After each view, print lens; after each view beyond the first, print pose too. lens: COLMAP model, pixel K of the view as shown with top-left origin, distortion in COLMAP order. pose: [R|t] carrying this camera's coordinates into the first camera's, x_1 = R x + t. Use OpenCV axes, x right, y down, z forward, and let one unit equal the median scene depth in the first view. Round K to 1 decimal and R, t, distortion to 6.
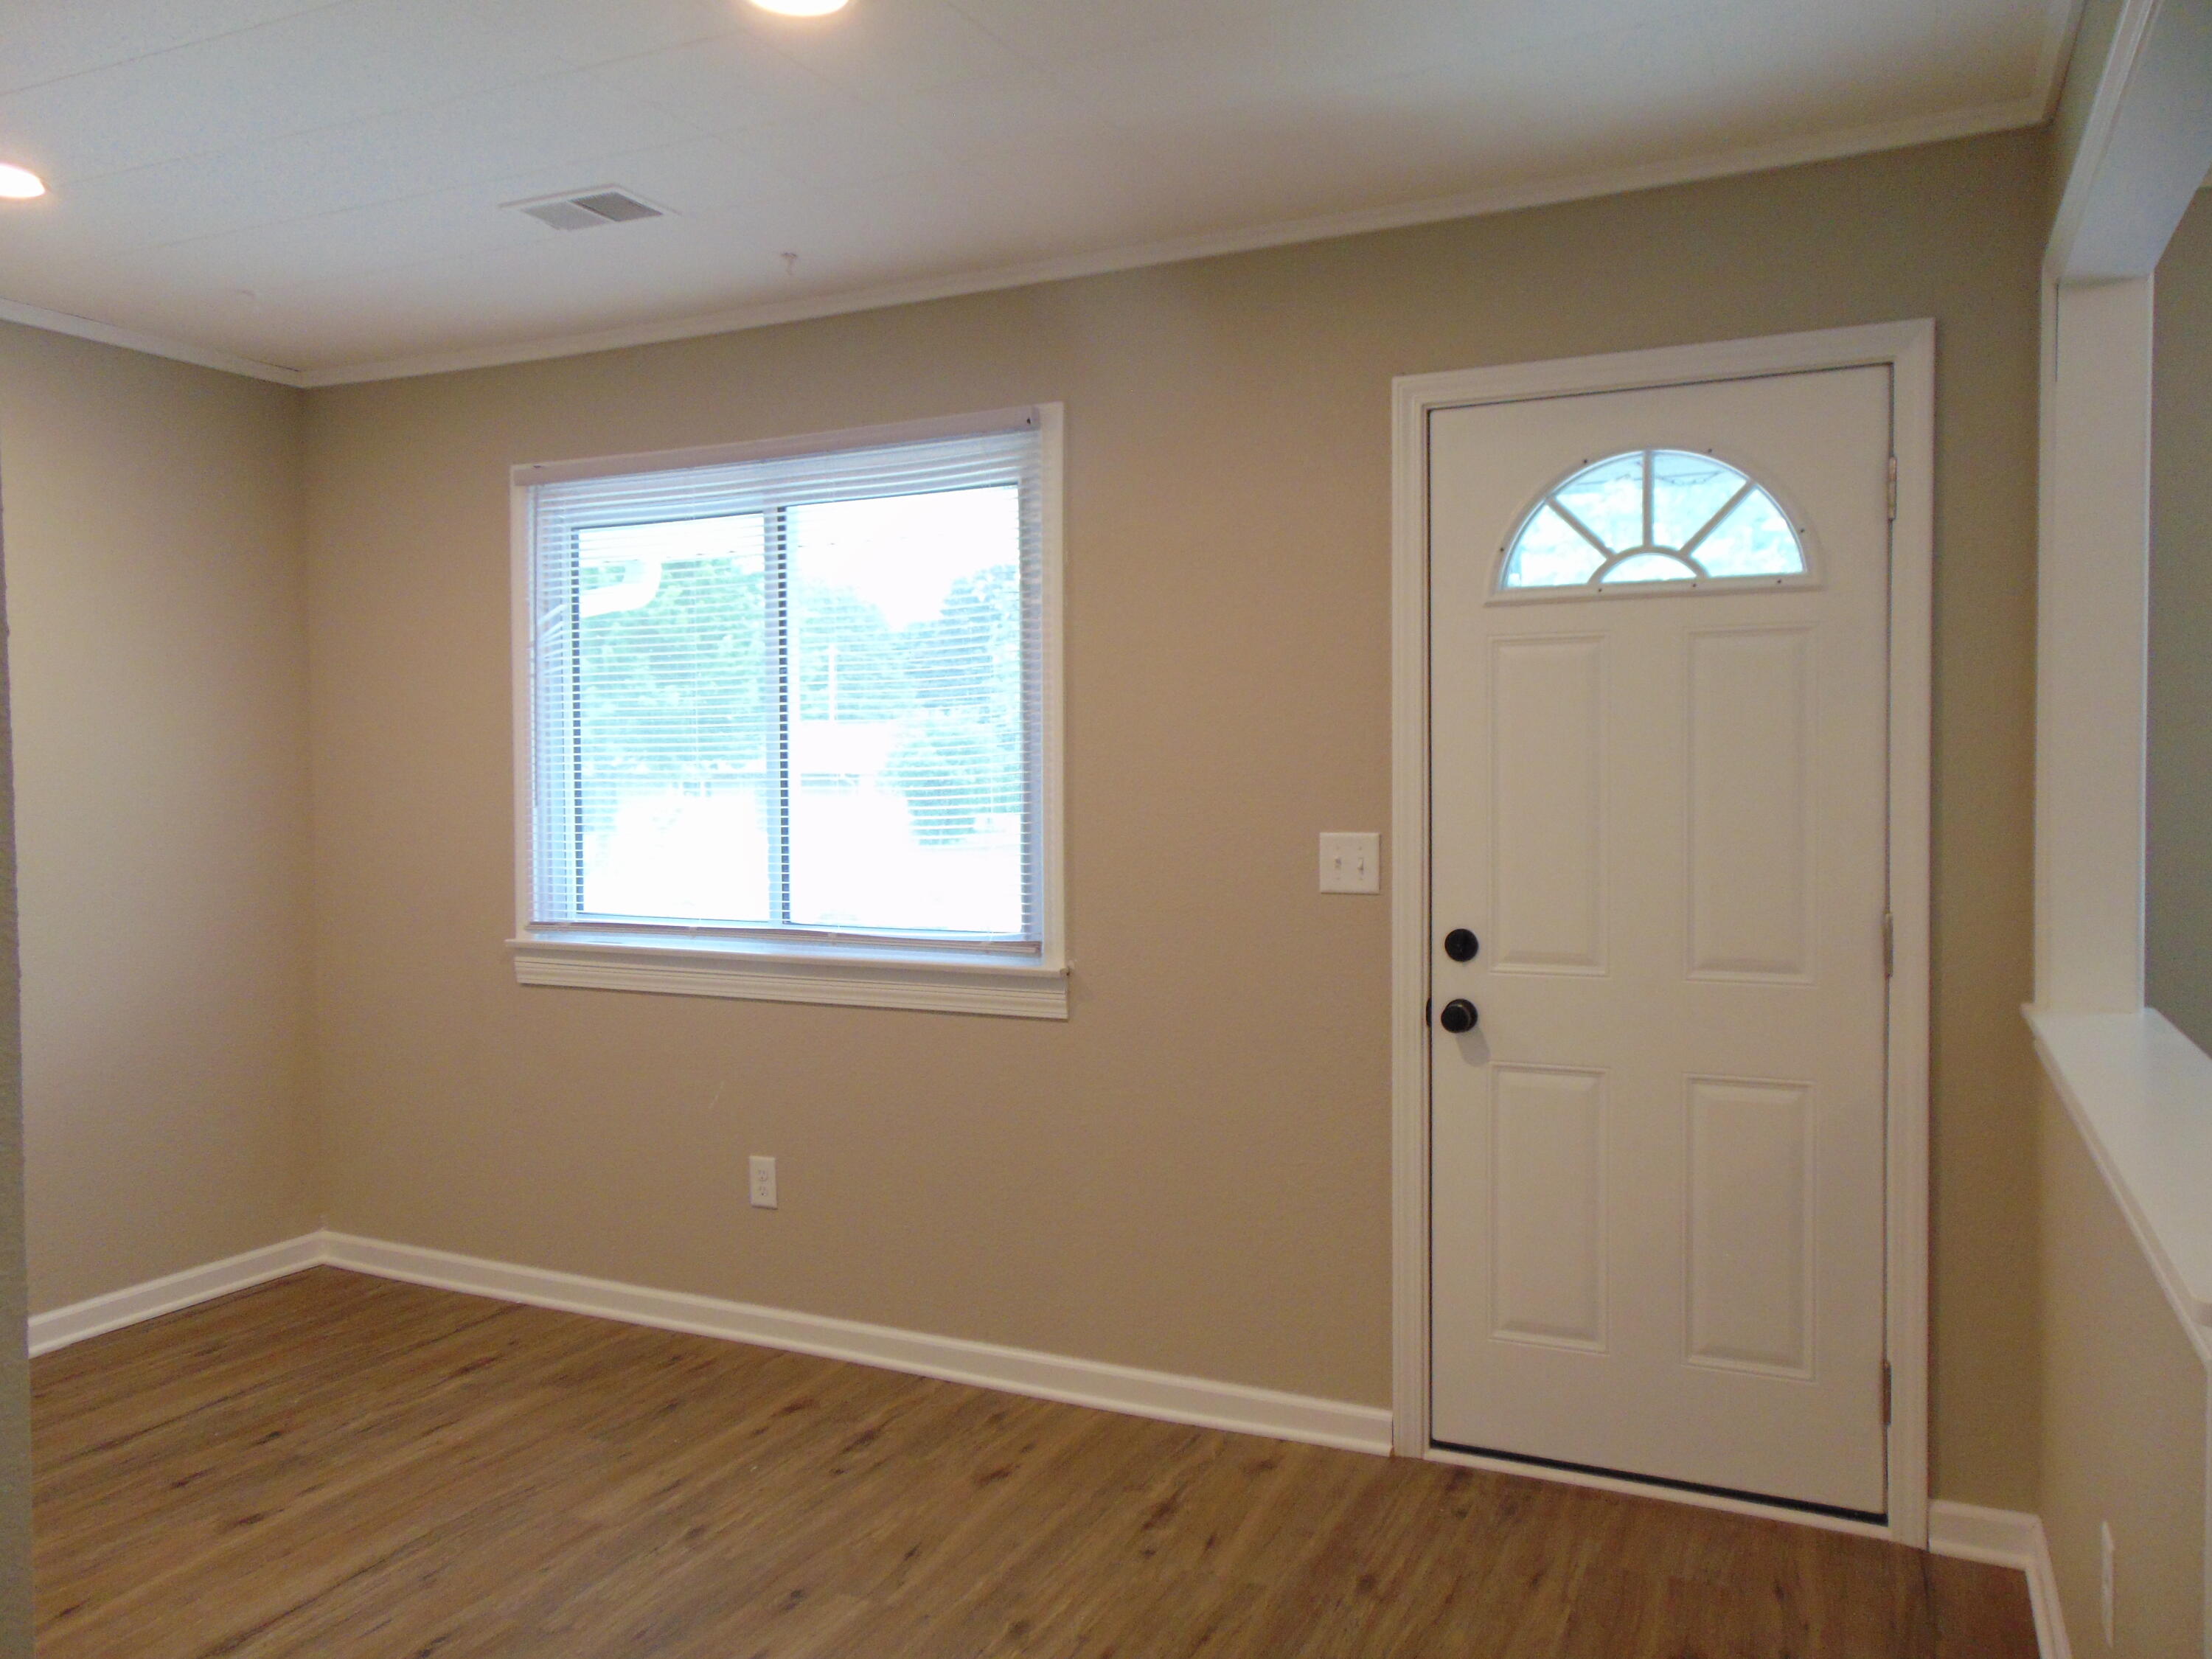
lens RADIAL K [[1651.6, 0, 1109.8], [0, 1651.6, 830.6], [0, 0, 1]] dist [-0.037482, 0.078392]
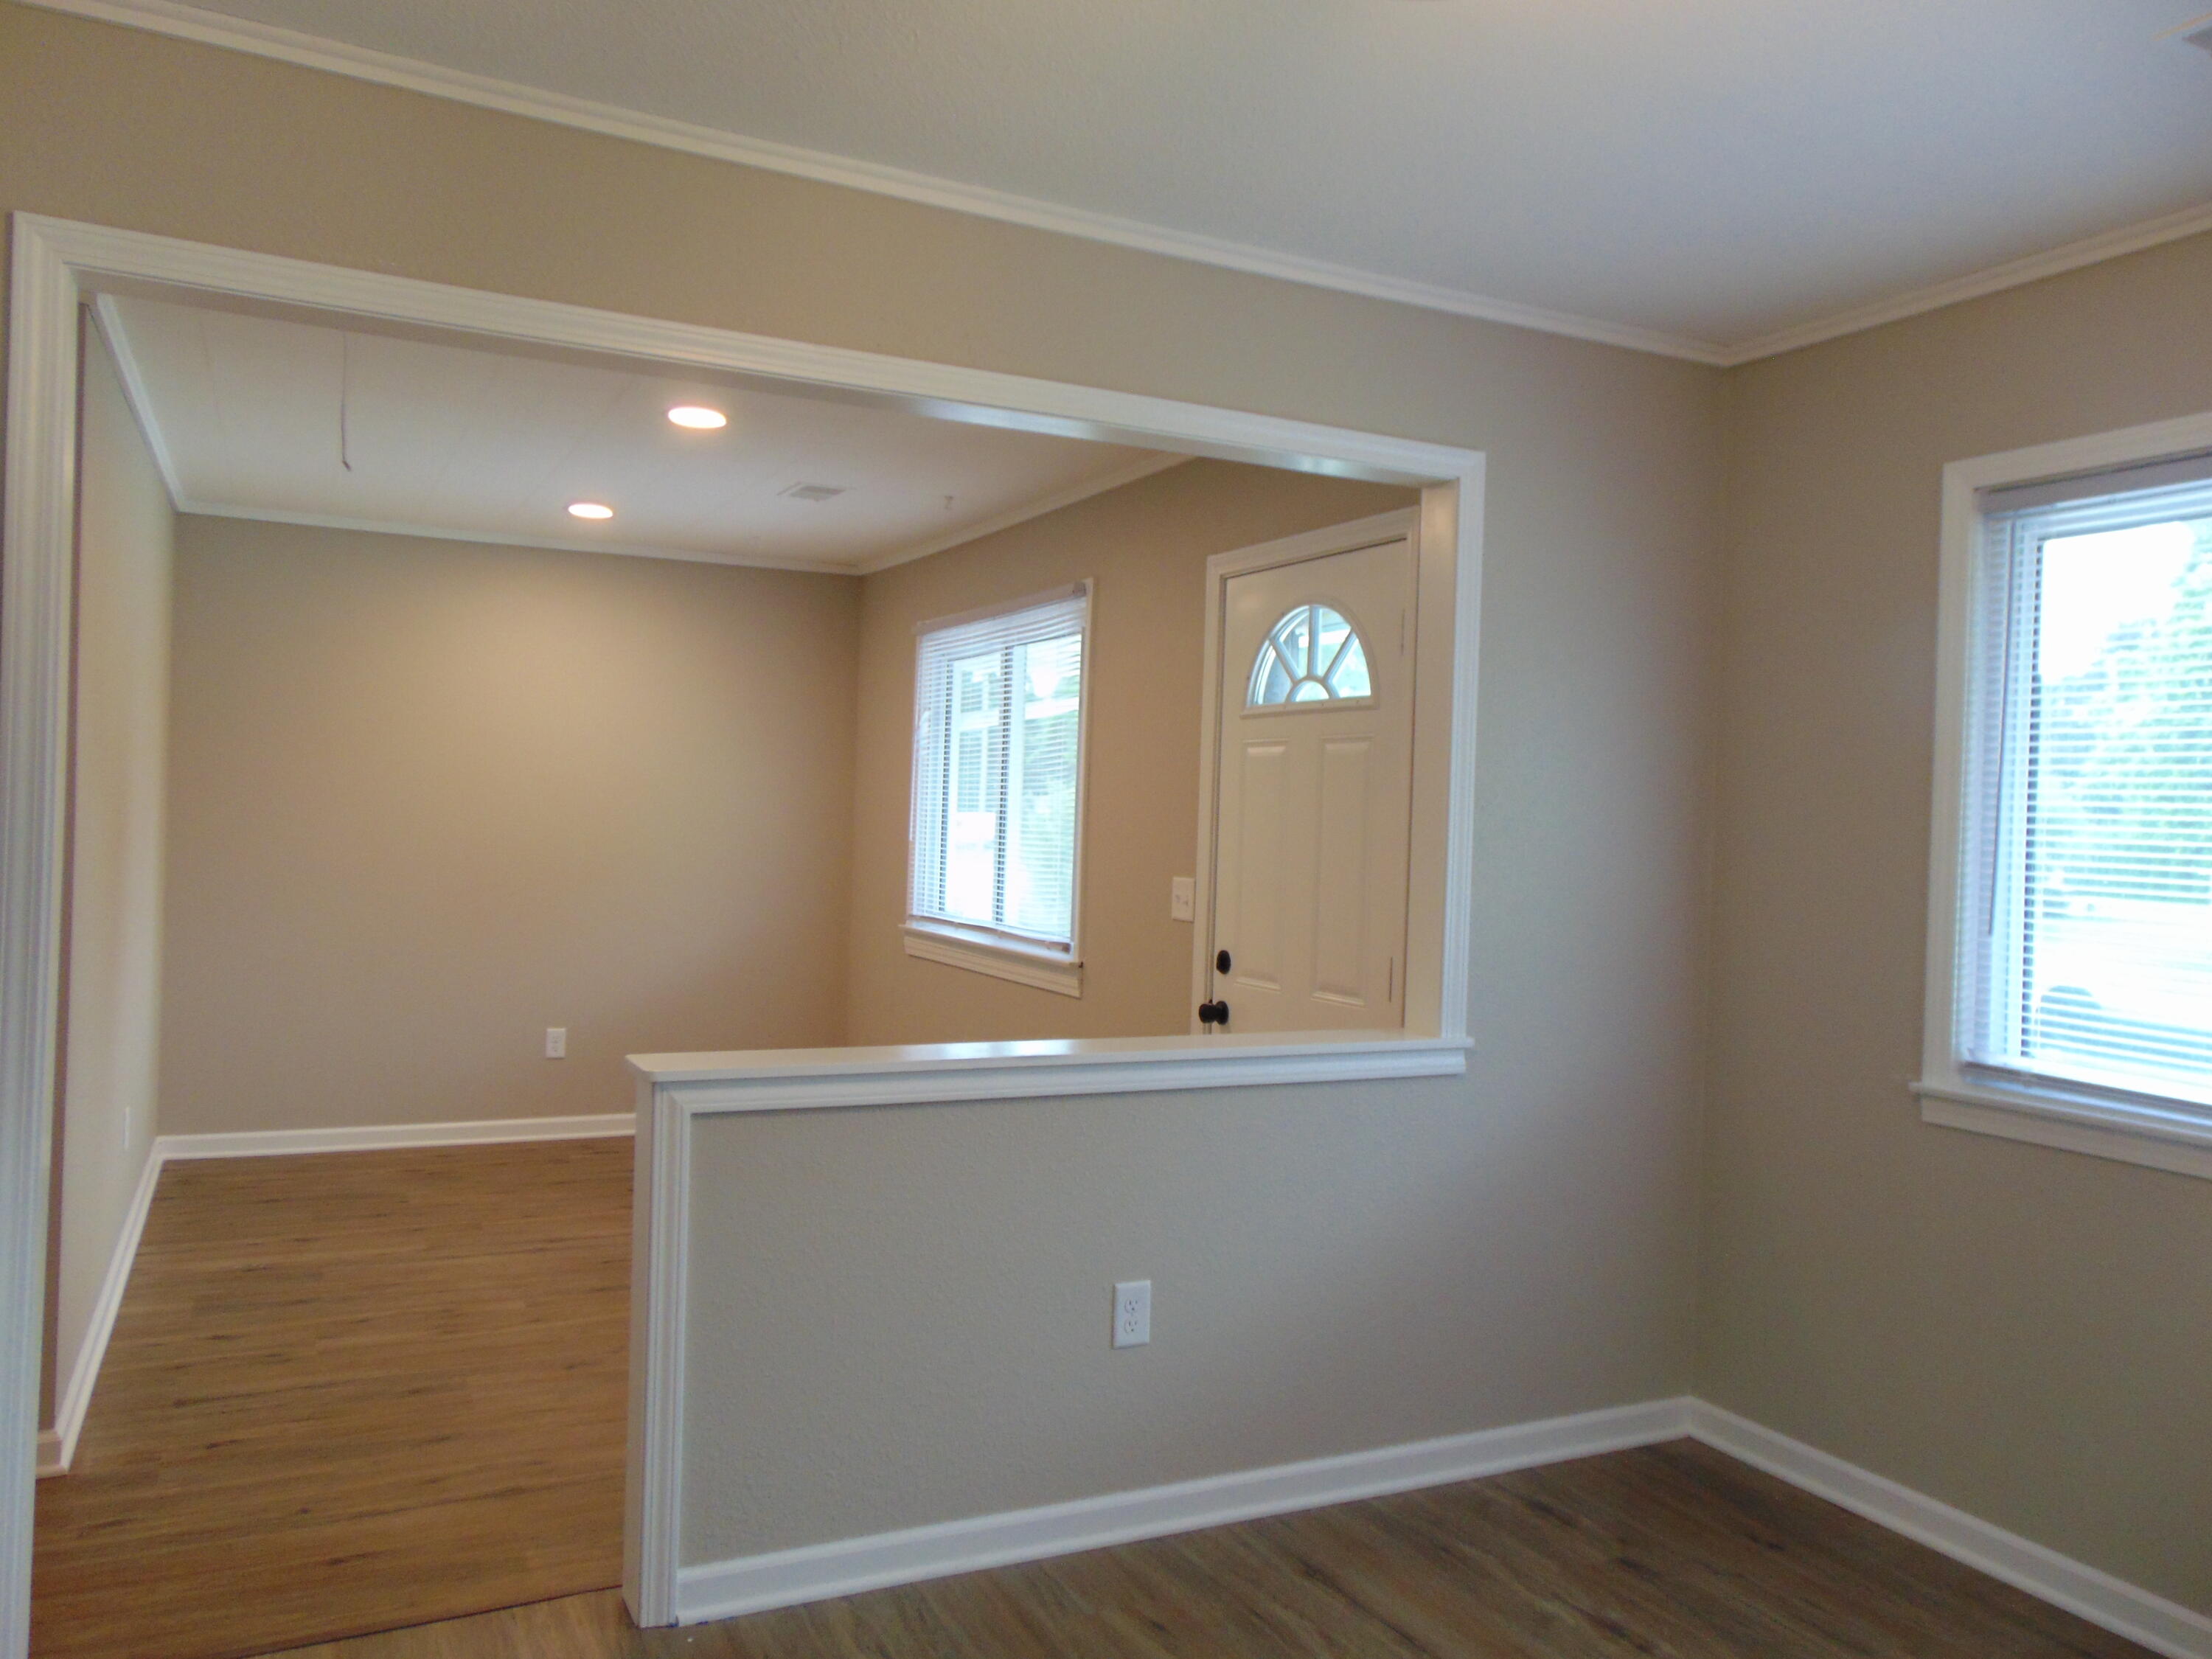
lens RADIAL K [[1651.6, 0, 1102.0], [0, 1651.6, 830.6], [0, 0, 1]] dist [-0.037482, 0.078392]
pose [[0.792788, 0.037083, -0.608368, 0.969745], [-0.058529, 0.998166, -0.015429, -0.013264], [0.606680, 0.047839, 0.793505, -0.168788]]
